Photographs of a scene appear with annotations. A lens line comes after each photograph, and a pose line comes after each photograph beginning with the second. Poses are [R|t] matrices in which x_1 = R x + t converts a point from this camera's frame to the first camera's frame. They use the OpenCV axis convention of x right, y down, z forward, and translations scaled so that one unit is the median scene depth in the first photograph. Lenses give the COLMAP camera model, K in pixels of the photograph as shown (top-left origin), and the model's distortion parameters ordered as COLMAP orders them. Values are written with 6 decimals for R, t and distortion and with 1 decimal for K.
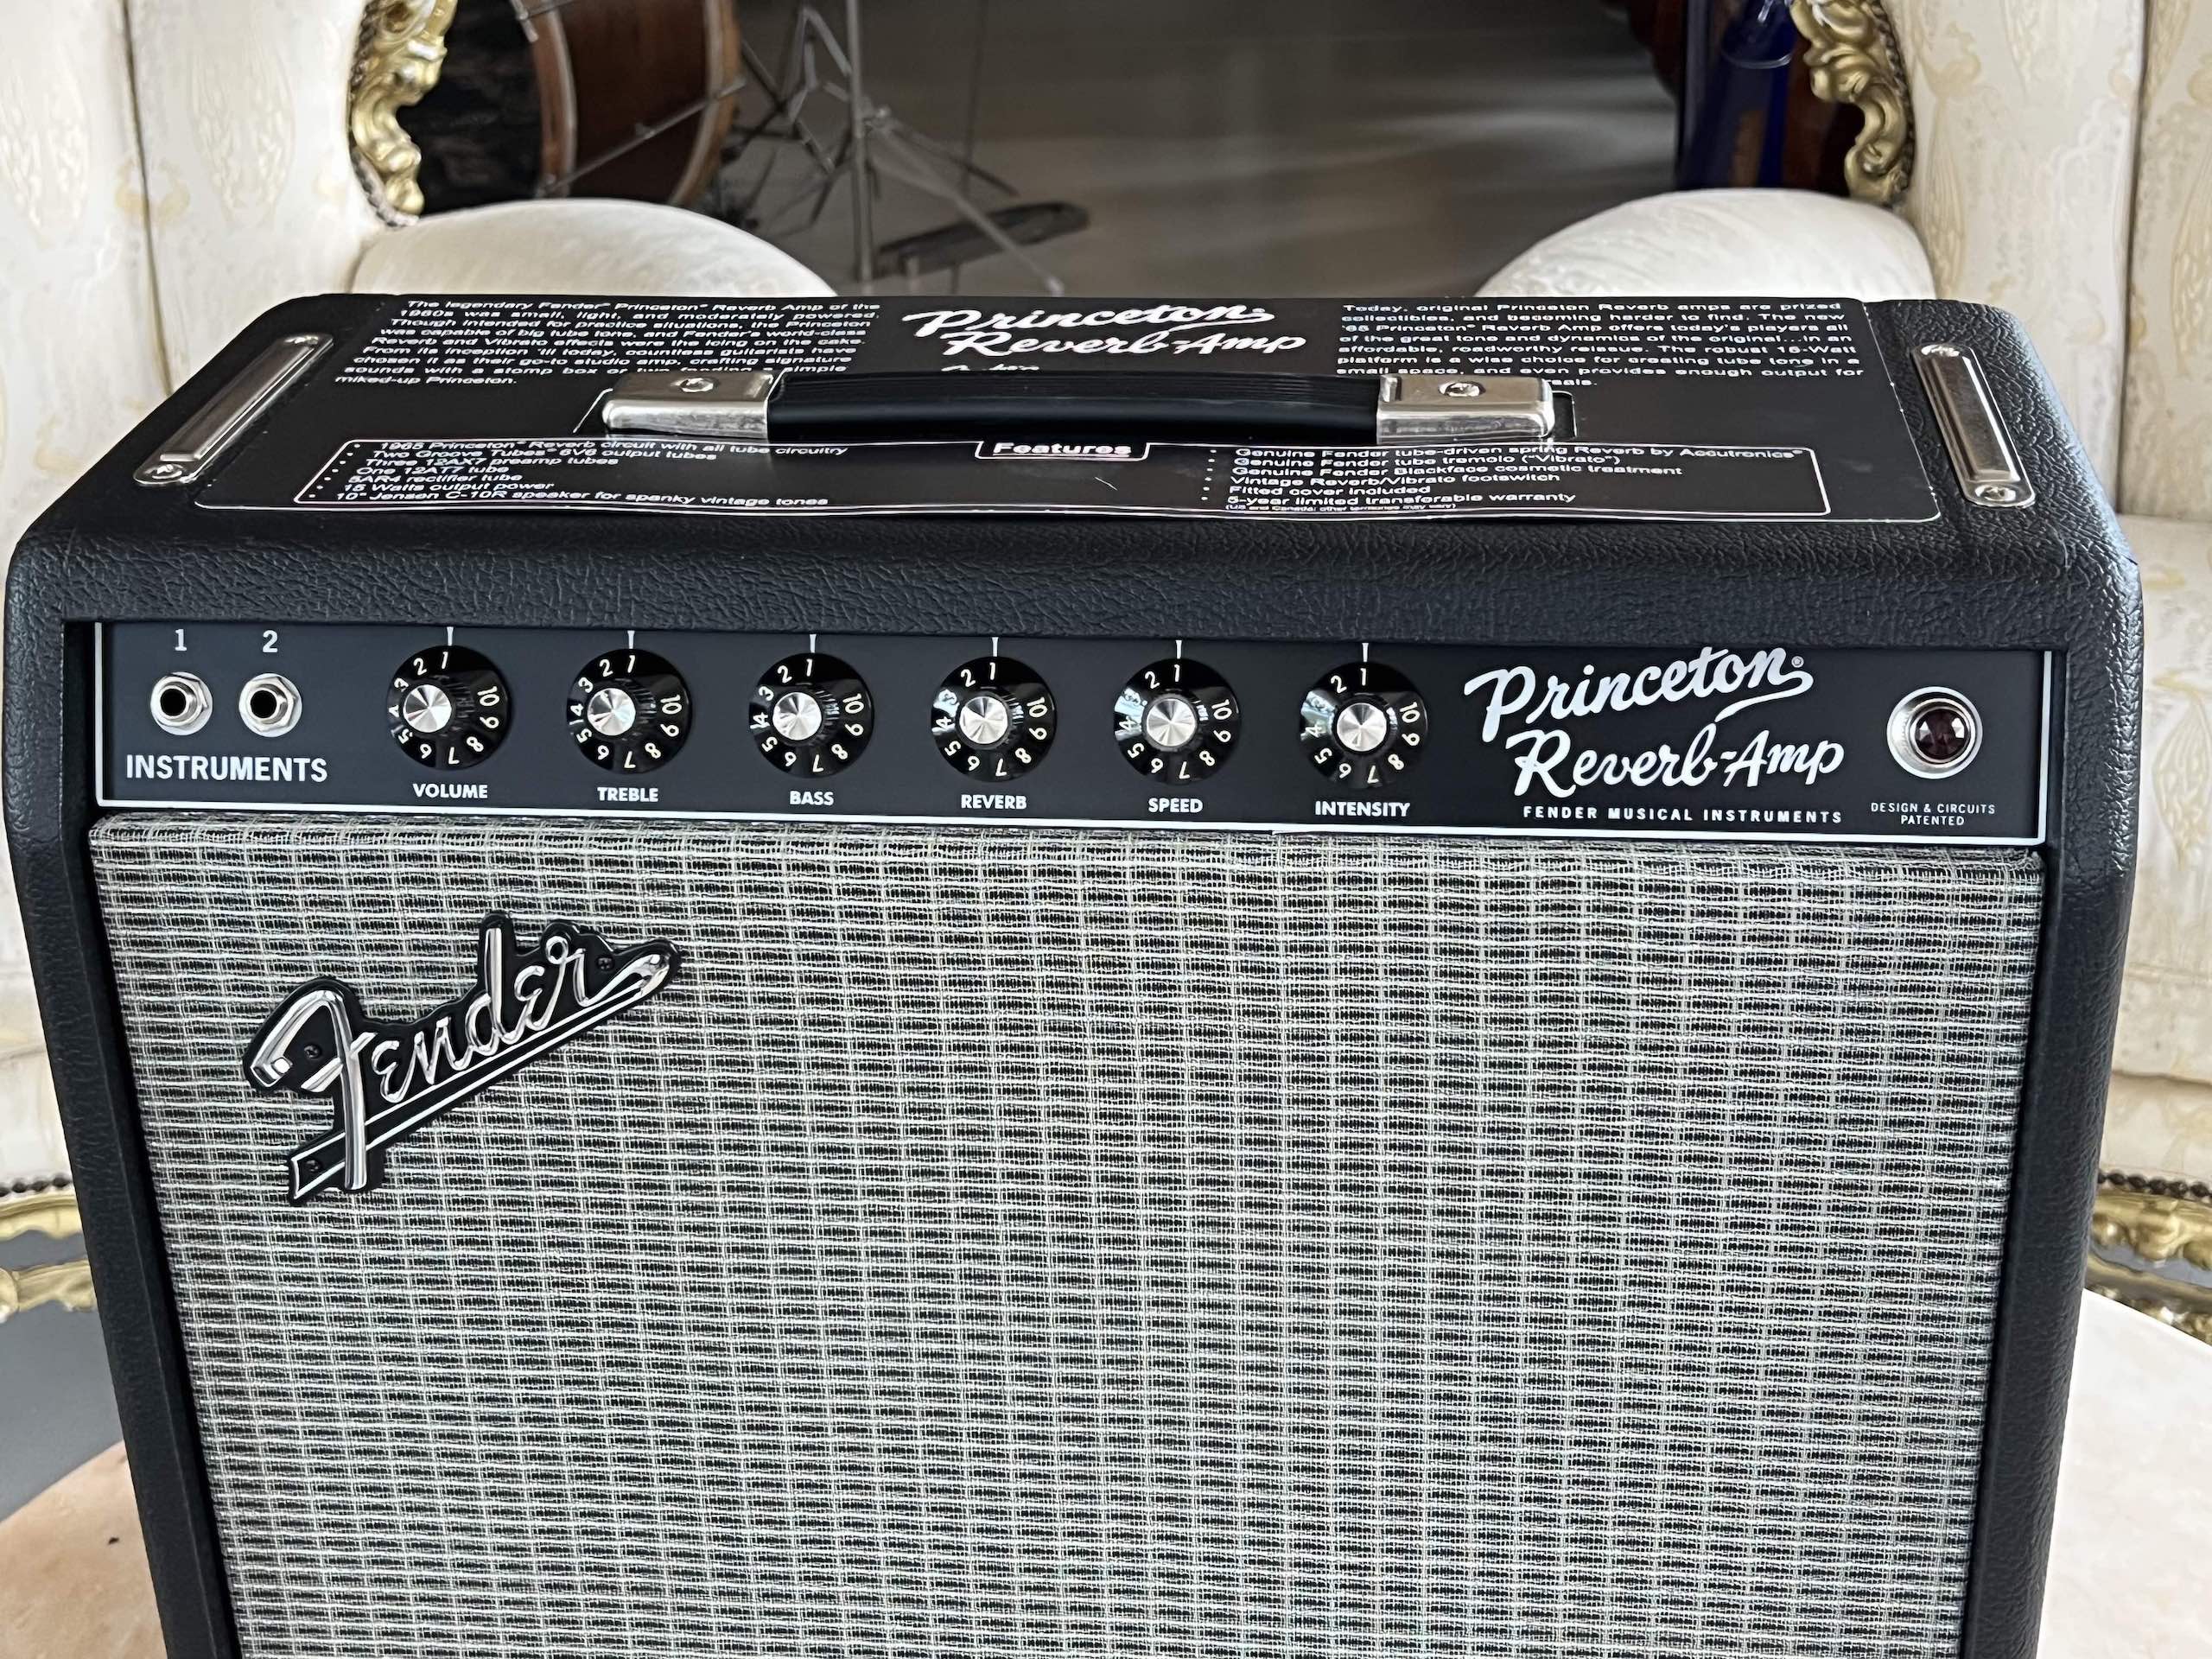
lens RADIAL K [[3001.8, 0, 1112.6], [0, 3001.8, 835.8], [0, 0, 1]] dist [0.283594, -1.106022]
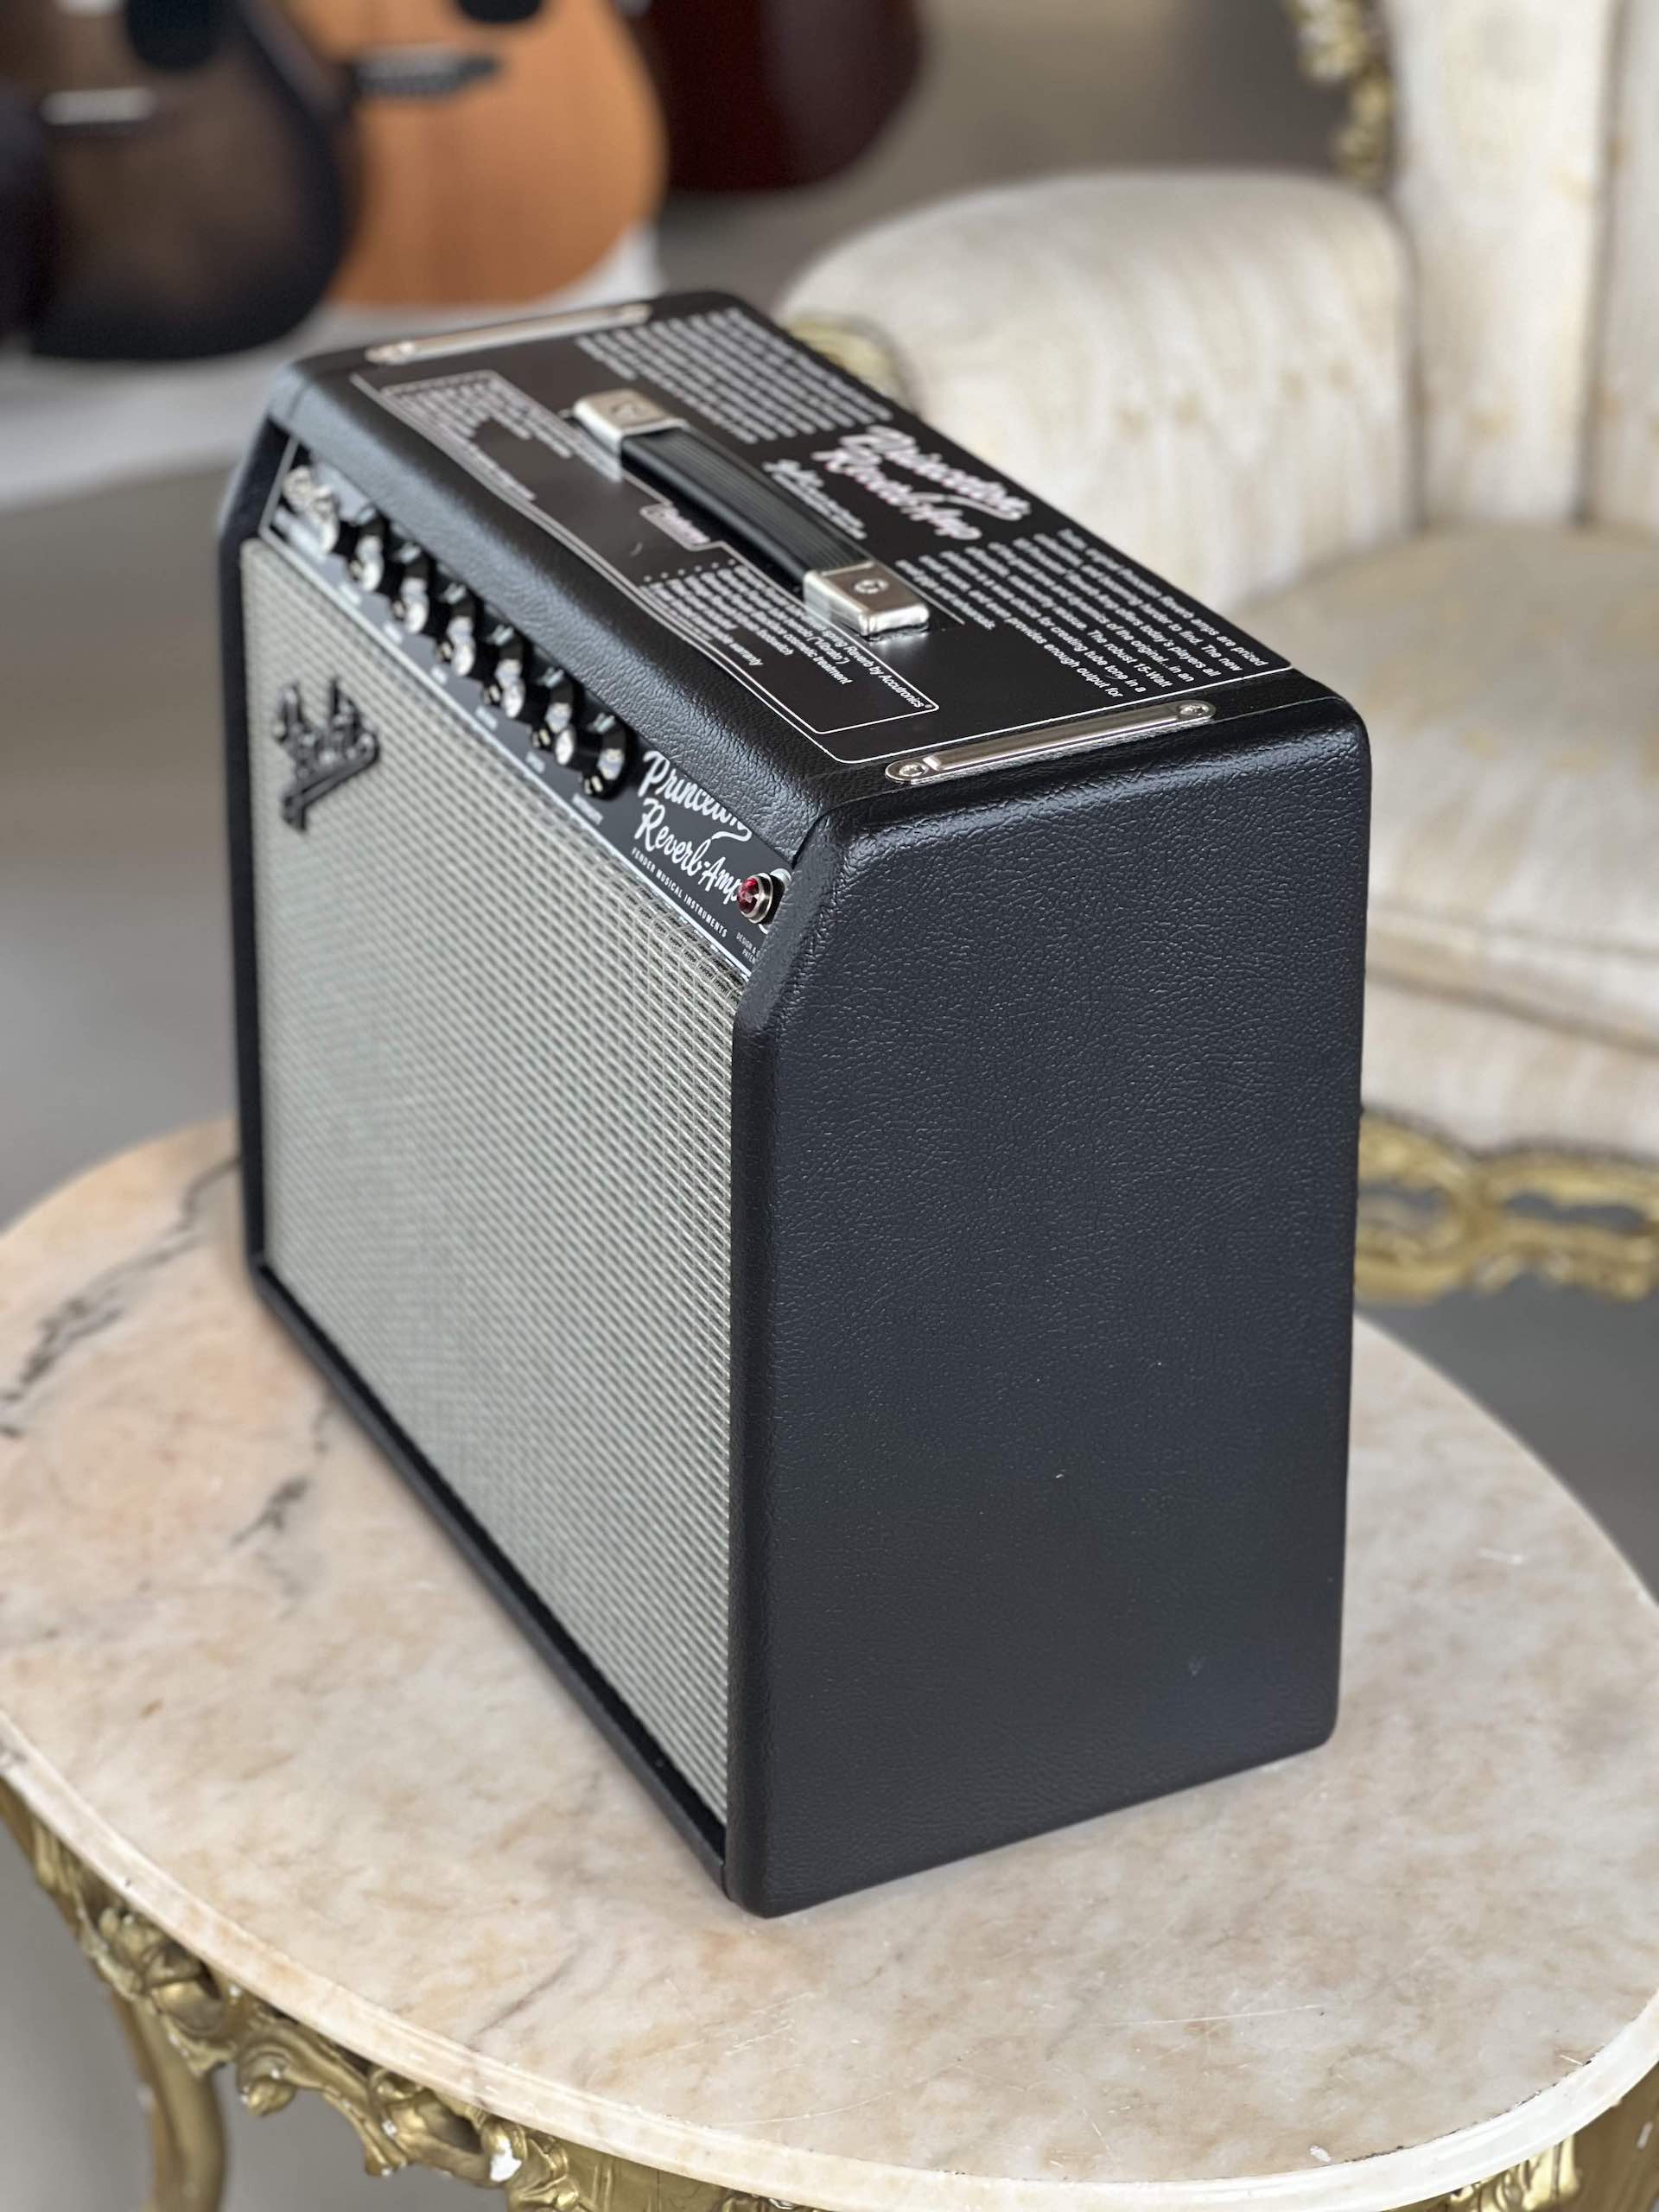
lens RADIAL K [[5005.1, 0, 829.5], [0, 5005.1, 1106.0], [0, 0, 1]] dist [-0.387655, 7.653779]
pose [[0.528611, 0.412299, -0.742010, 1.952547], [-0.392528, 0.893777, 0.216990, -0.440768], [0.752656, 0.176556, 0.634300, -0.386004]]
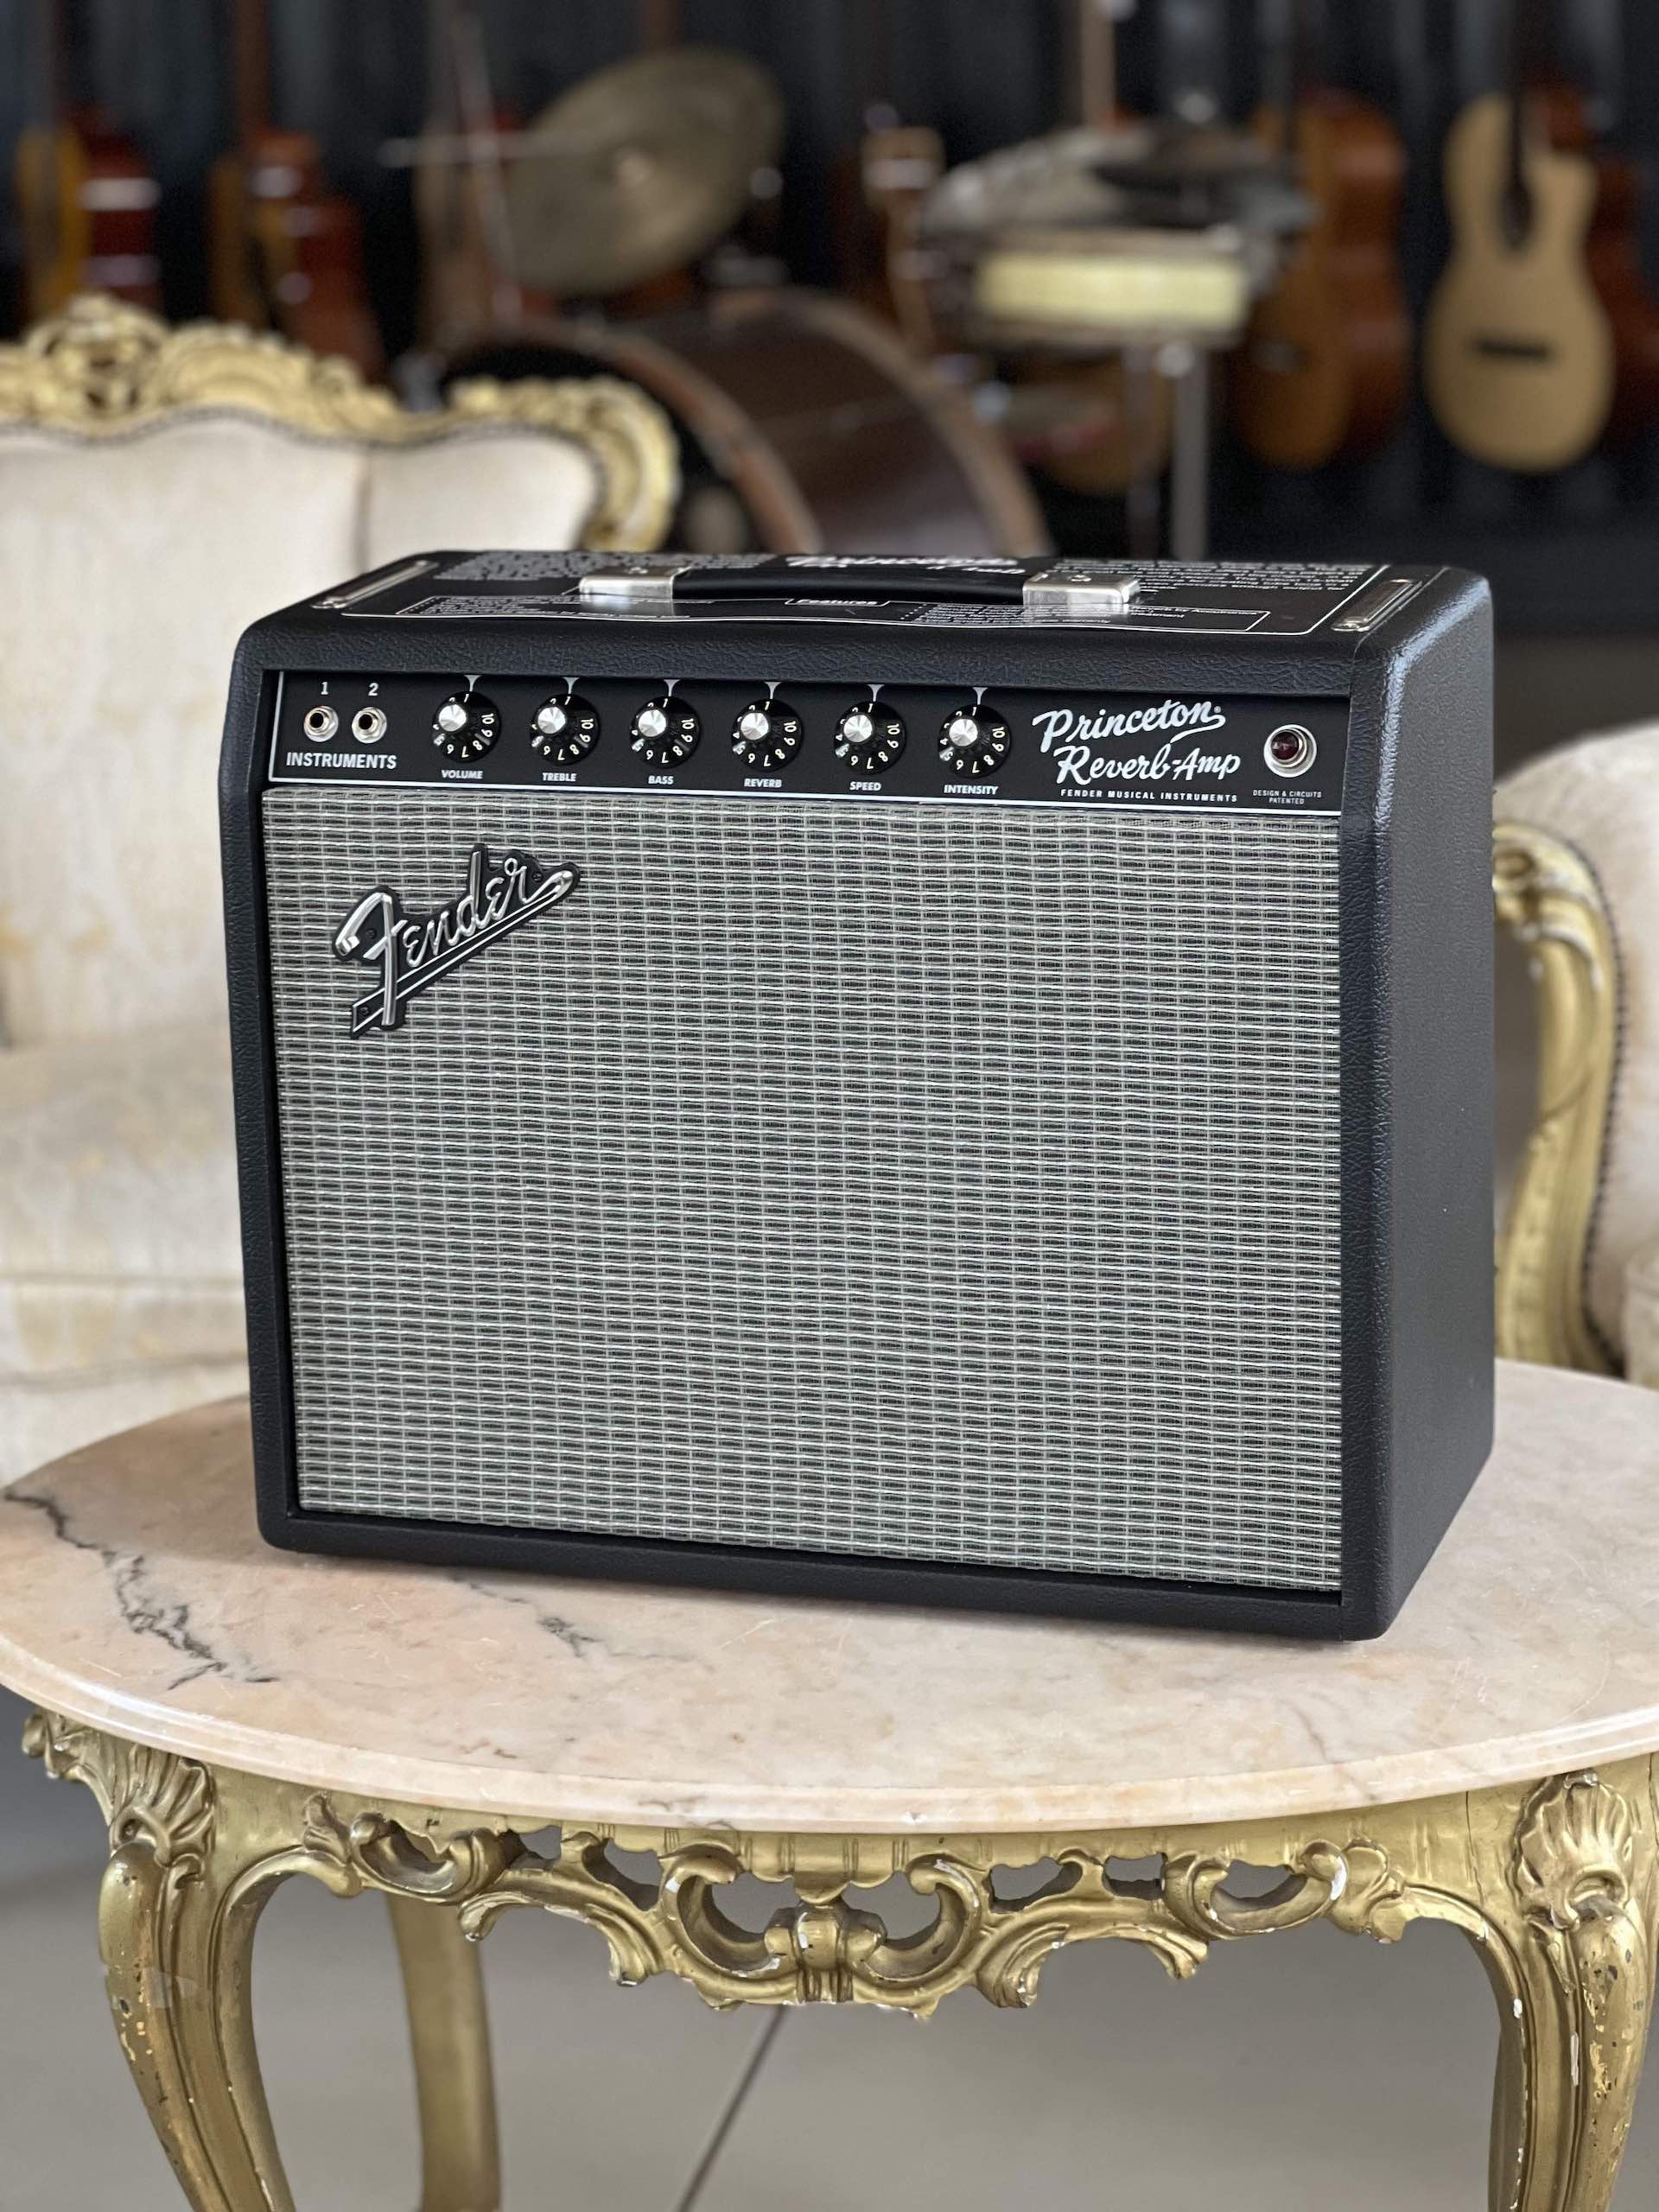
lens RADIAL K [[5005.1, 0, 829.5], [0, 5005.1, 1106.0], [0, 0, 1]] dist [-0.387655, 7.653779]
pose [[0.976724, 0.050843, -0.208386, 0.600975], [-0.091625, 0.977304, -0.191004, 0.710266], [0.193946, 0.205652, 0.959215, -1.679294]]
